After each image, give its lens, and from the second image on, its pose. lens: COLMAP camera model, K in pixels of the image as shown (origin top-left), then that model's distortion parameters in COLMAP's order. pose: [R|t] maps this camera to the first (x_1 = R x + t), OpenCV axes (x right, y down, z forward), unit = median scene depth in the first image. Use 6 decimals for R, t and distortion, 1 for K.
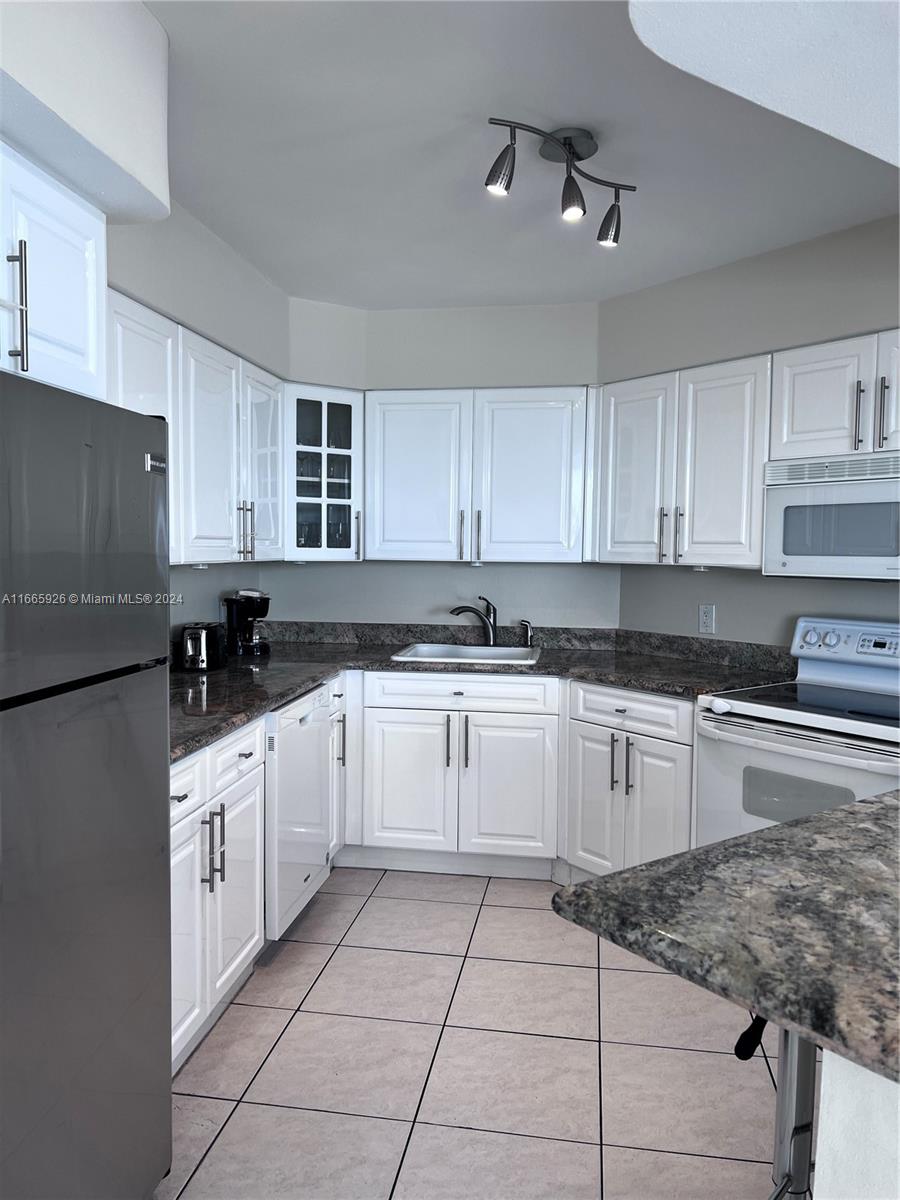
lens RADIAL K [[909.1, 0, 447.9], [0, 909.1, 599.7], [0, 0, 1]] dist [0.069482, 0.003306]
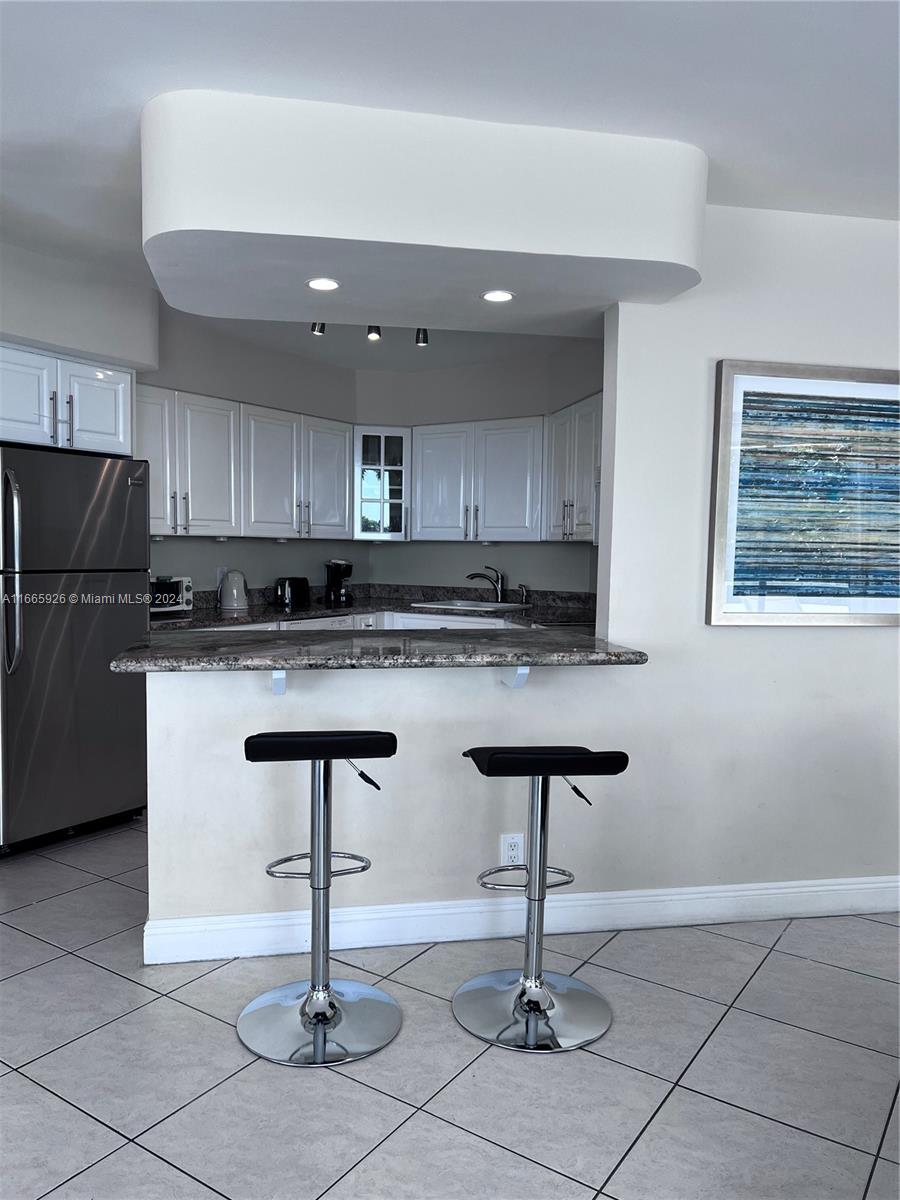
lens RADIAL K [[909.1, 0, 450.5], [0, 909.1, 601.6], [0, 0, 1]] dist [0.069482, 0.003306]
pose [[0.904866, 0.027104, -0.424834, 0.605479], [-0.029395, 0.999567, 0.001163, 0.052686], [0.424681, 0.011435, 0.905271, -0.314077]]
